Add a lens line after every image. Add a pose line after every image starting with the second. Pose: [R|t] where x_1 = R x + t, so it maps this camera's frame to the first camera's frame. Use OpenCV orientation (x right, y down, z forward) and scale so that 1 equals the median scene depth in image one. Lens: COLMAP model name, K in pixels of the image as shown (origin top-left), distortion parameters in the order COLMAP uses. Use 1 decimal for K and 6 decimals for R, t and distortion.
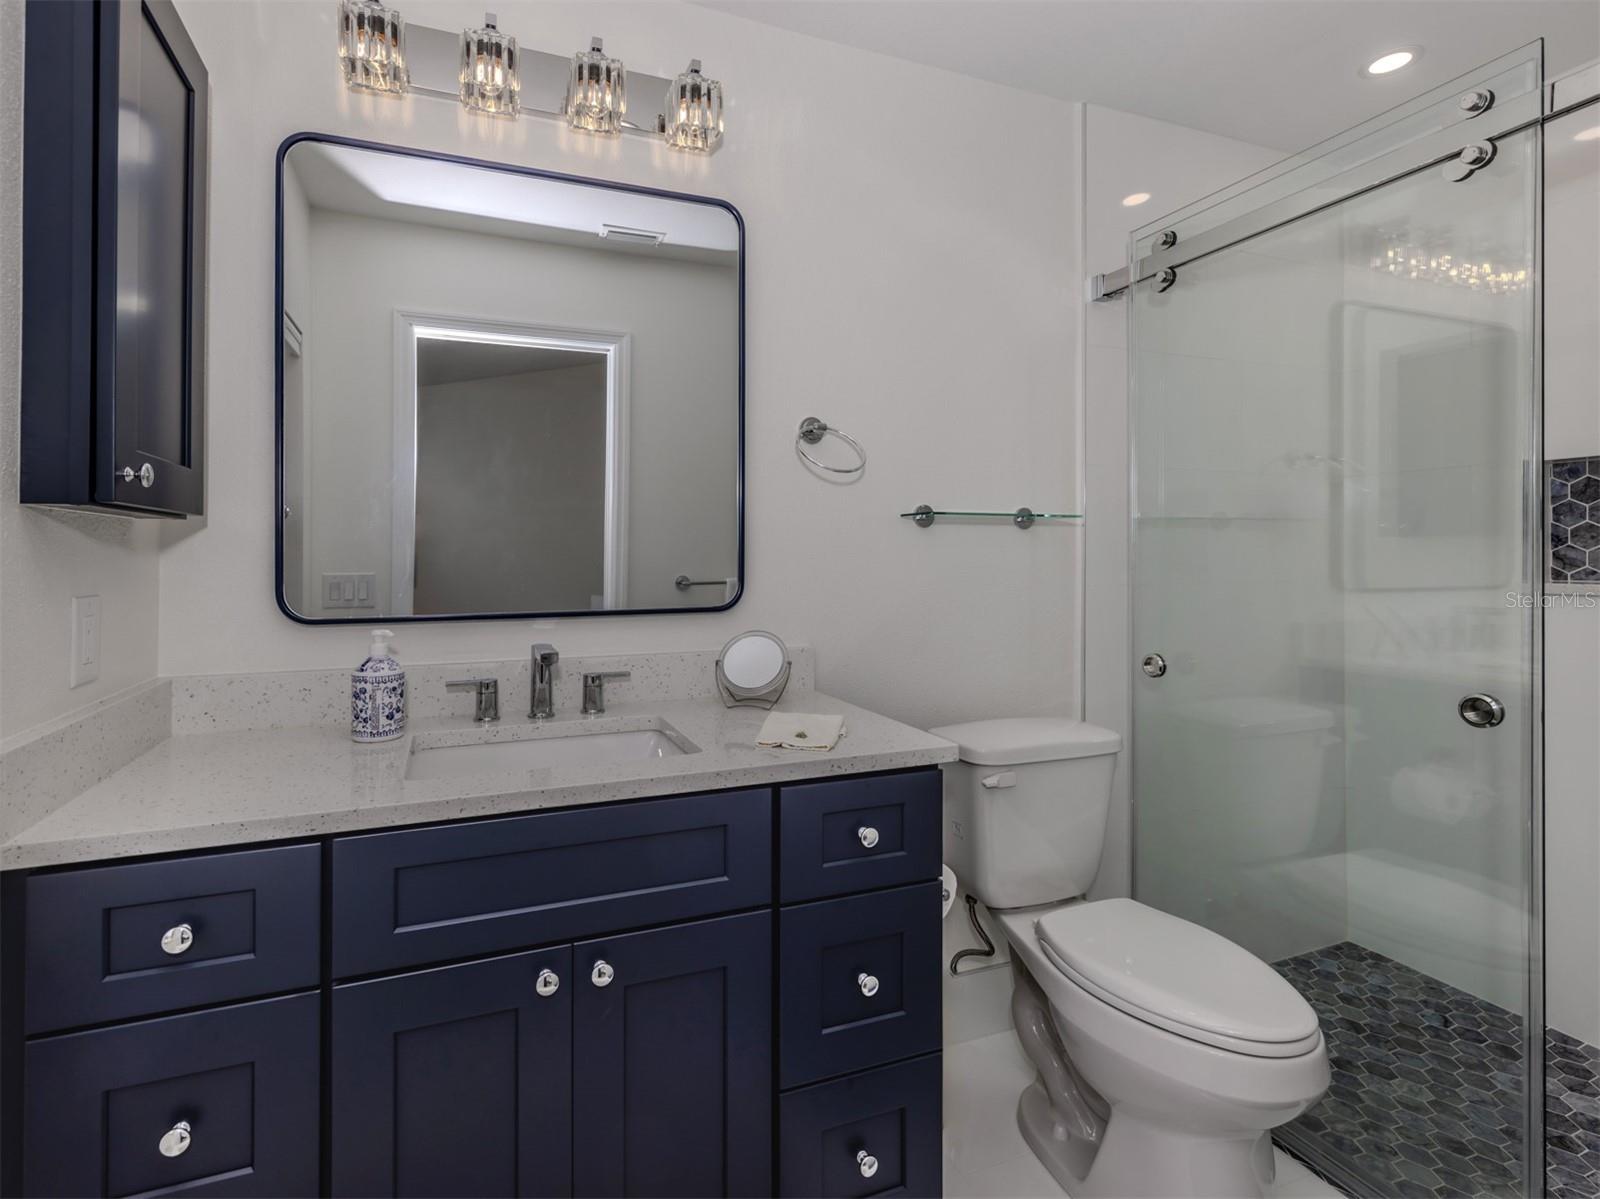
lens RADIAL K [[1070.3, 0, 800.0], [0, 1070.3, 599.5], [0, 0, 1]] dist [0.006136, 0.003111]
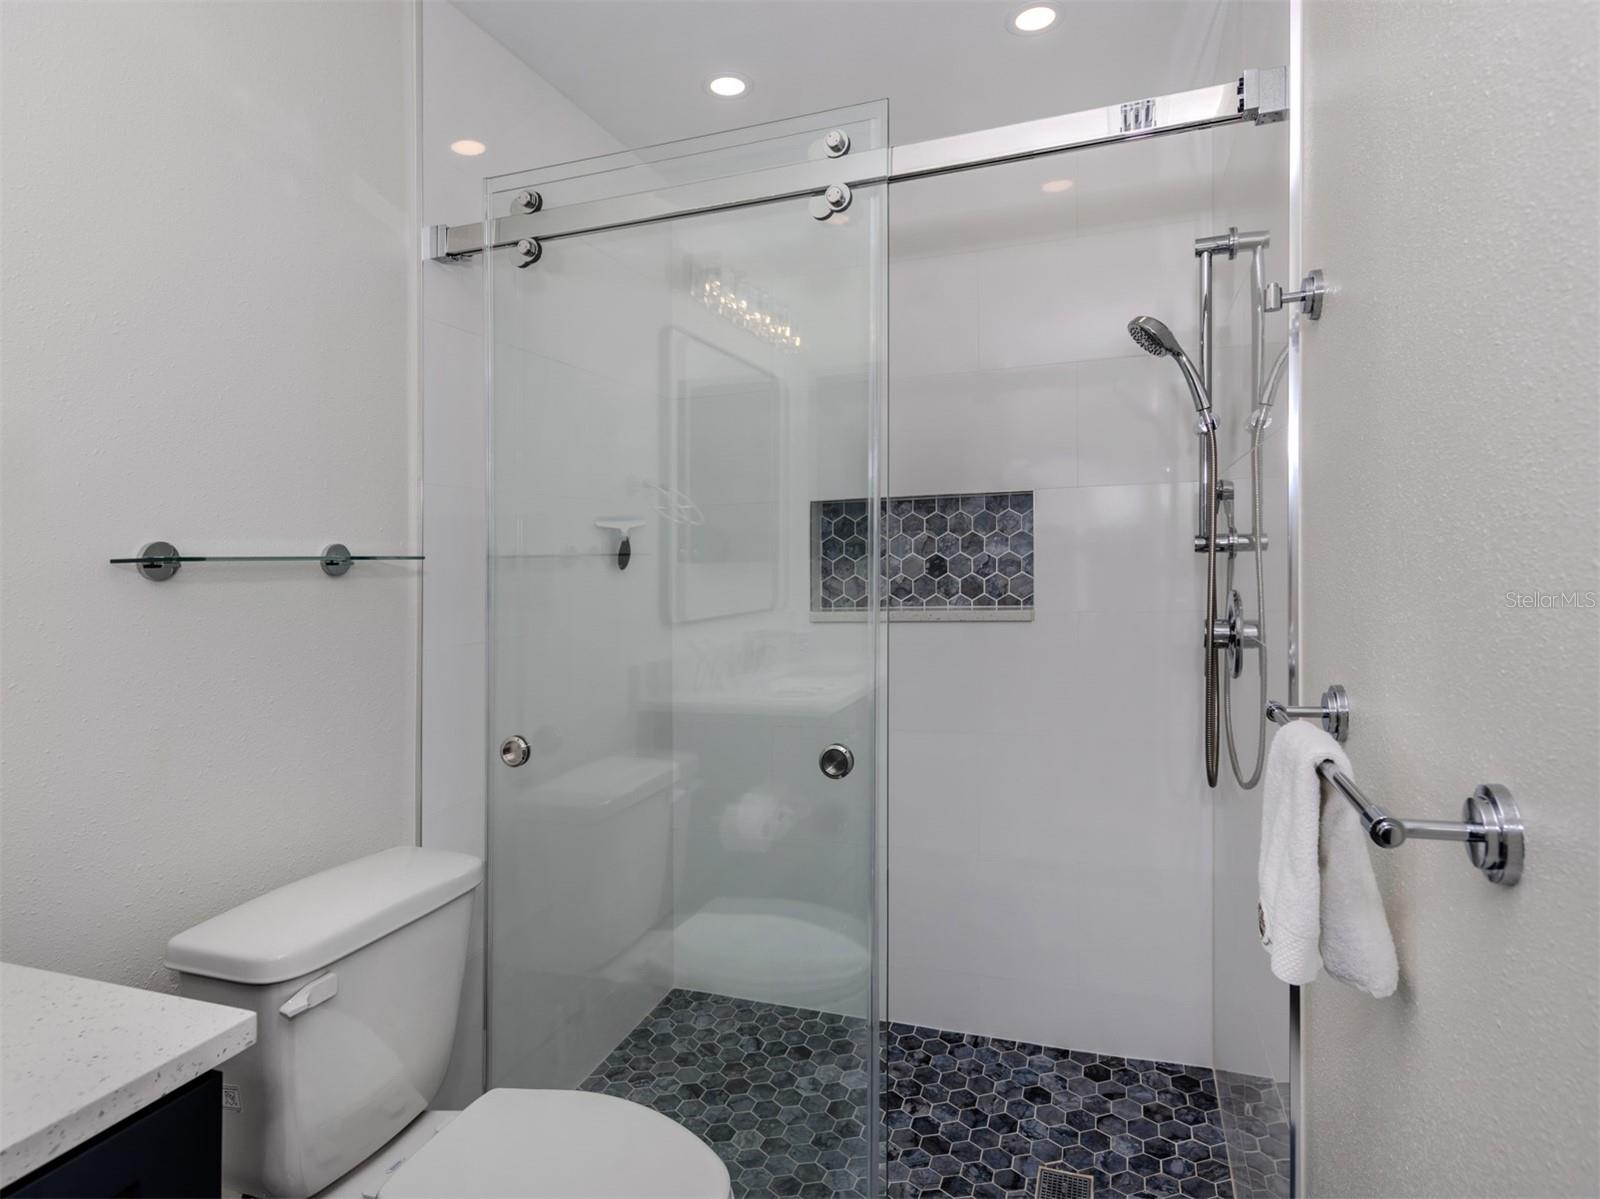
lens RADIAL K [[930.4, 0, 797.7], [0, 930.4, 568.7], [0, 0, 1]] dist [0.002398, -0.000659]
pose [[0.726025, -0.000589, 0.687668, 0.018066], [0.002731, 0.999994, -0.002028, -0.062291], [-0.687663, 0.003350, 0.726022, 0.345591]]
